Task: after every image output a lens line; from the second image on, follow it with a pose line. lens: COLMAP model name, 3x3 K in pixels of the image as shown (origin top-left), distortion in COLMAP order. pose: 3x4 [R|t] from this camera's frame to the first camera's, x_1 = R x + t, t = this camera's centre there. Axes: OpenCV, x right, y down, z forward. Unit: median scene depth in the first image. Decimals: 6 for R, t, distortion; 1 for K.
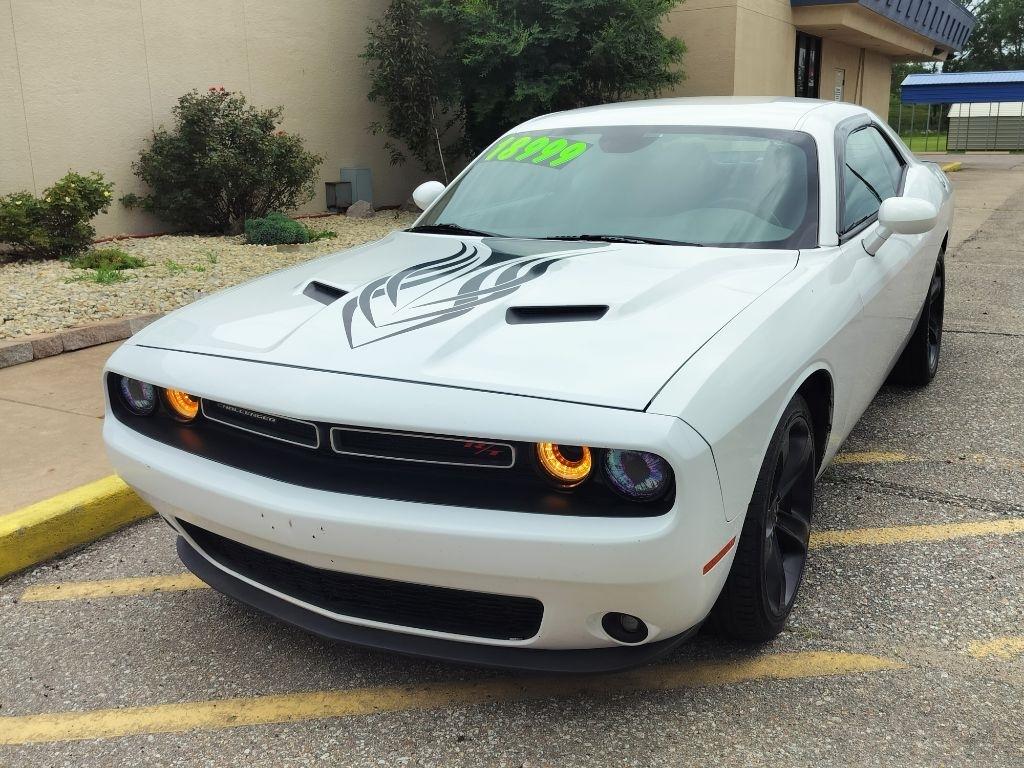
lens RADIAL K [[1012.6, 0, 519.5], [0, 1012.6, 384.9], [0, 0, 1]] dist [0.081545, -0.131401]
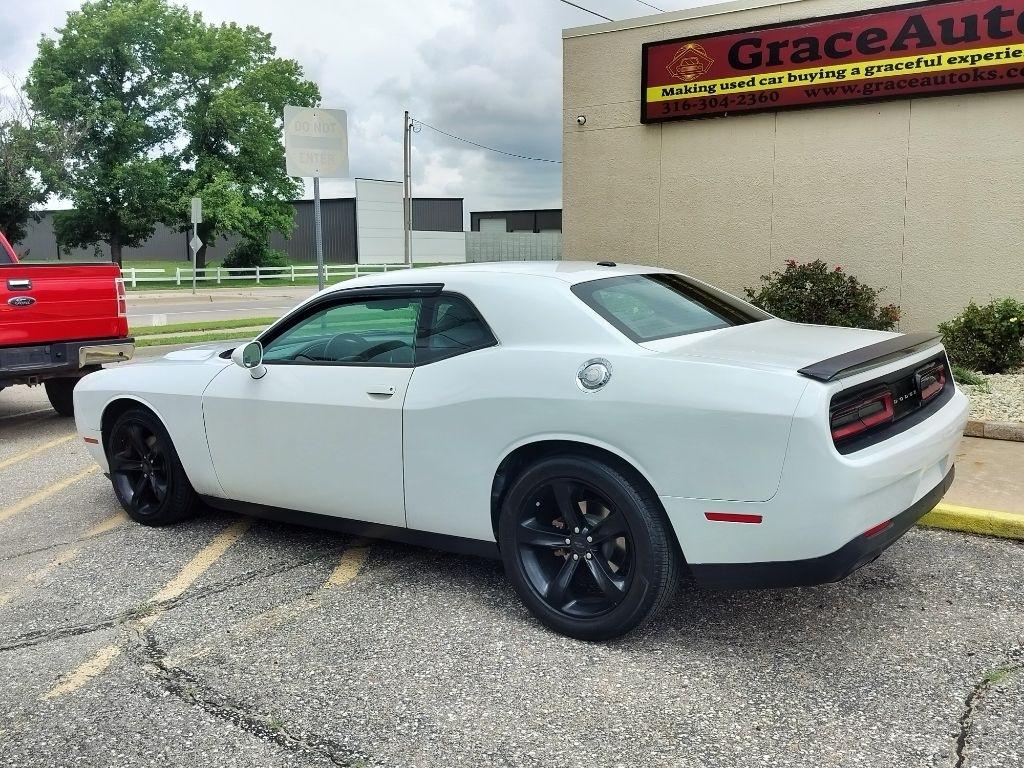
lens RADIAL K [[954.8, 0, 511.5], [0, 954.8, 391.8], [0, 0, 1]] dist [0.072528, -0.110352]
pose [[-0.143425, 0.165121, -0.975789, 0.817696], [-0.233160, 0.952591, 0.195466, -0.231846], [0.961803, 0.255549, -0.098126, 0.753335]]
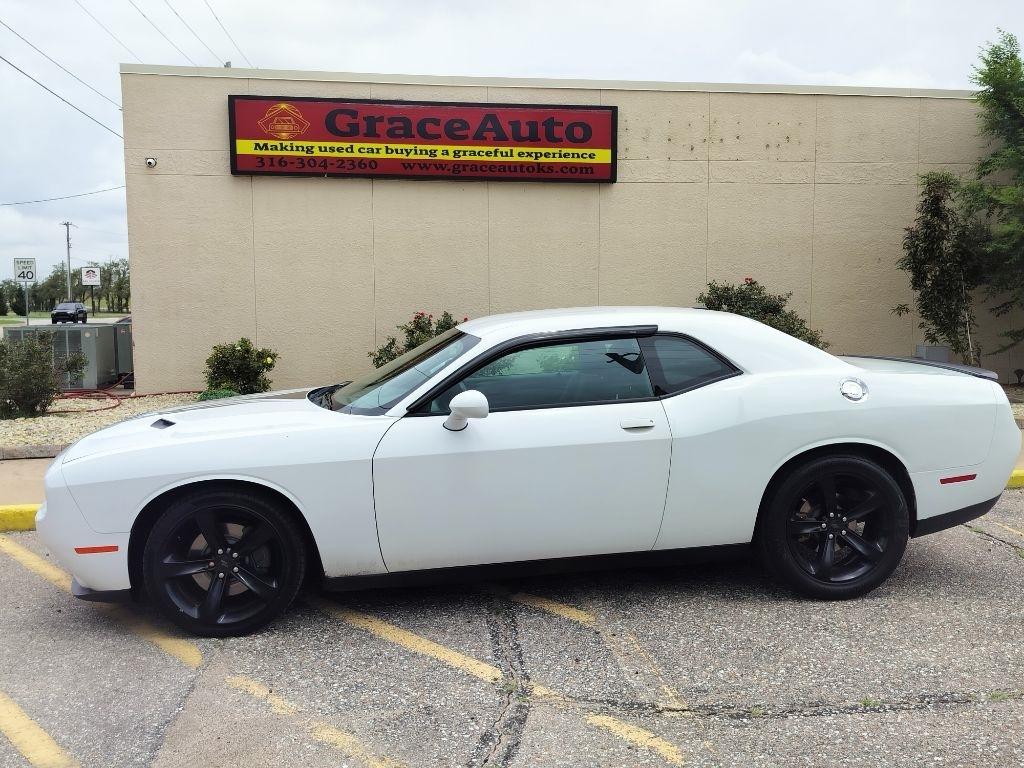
lens RADIAL K [[947.6, 0, 515.0], [0, 947.6, 386.6], [0, 0, 1]] dist [0.118093, -0.225098]
pose [[0.593217, 0.086543, -0.800377, 0.703730], [-0.204718, 0.977739, -0.046011, -0.072026], [0.778578, 0.191146, 0.597728, 0.155067]]
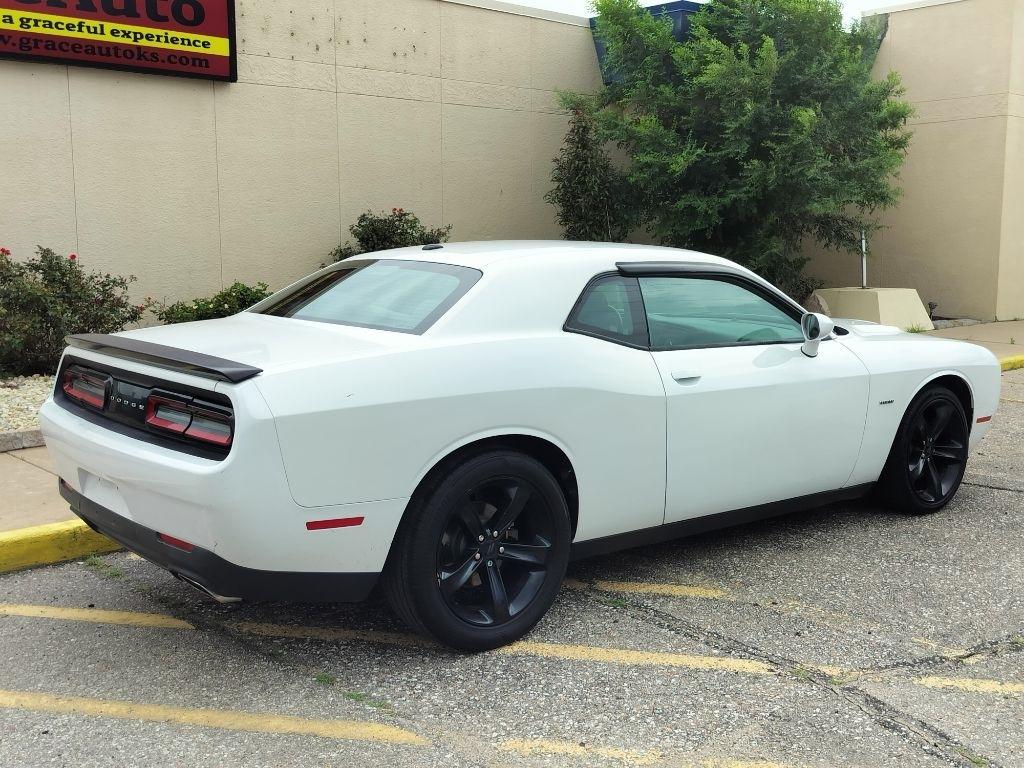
lens RADIAL K [[1127.1, 0, 510.6], [0, 1127.1, 379.6], [0, 0, 1]] dist [0.094185, -0.155420]
pose [[0.941541, 0.058017, -0.331865, 0.328595], [-0.096897, 0.990072, -0.101821, -0.003250], [0.322663, 0.128025, 0.937816, -0.081375]]
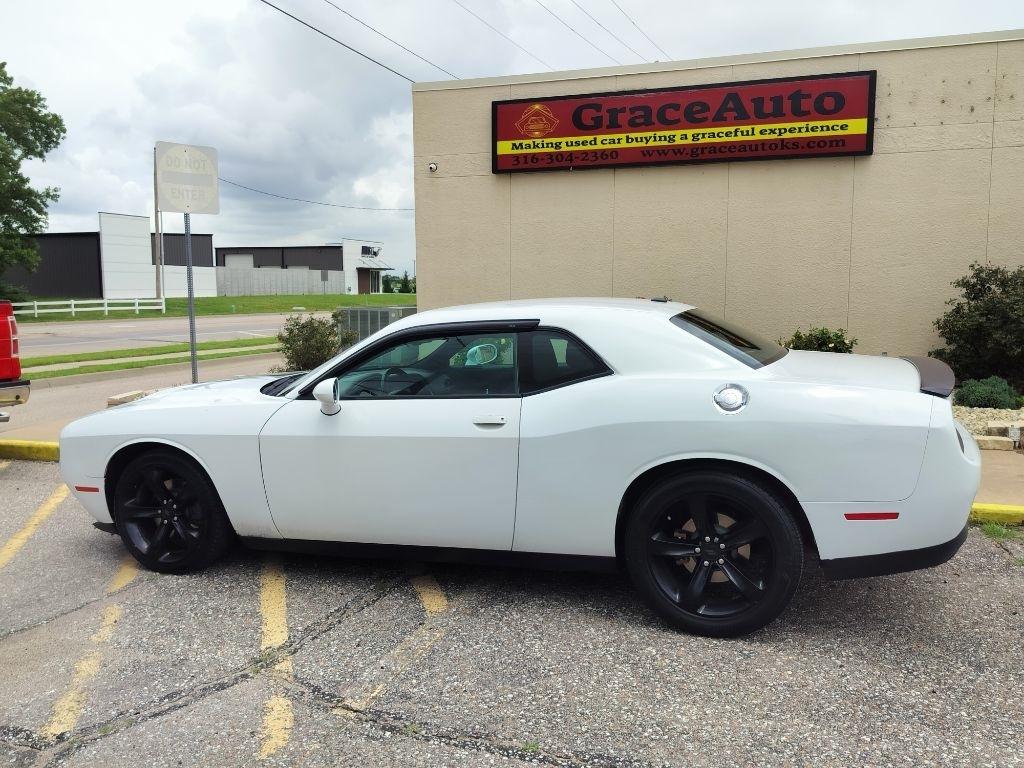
lens RADIAL K [[893.2, 0, 513.2], [0, 893.2, 385.6], [0, 0, 1]] dist [0.083881, -0.137891]
pose [[0.145397, 0.129340, -0.980883, 0.822589], [-0.240717, 0.966251, 0.091729, -0.176106], [0.959643, 0.222778, 0.171625, 0.520573]]
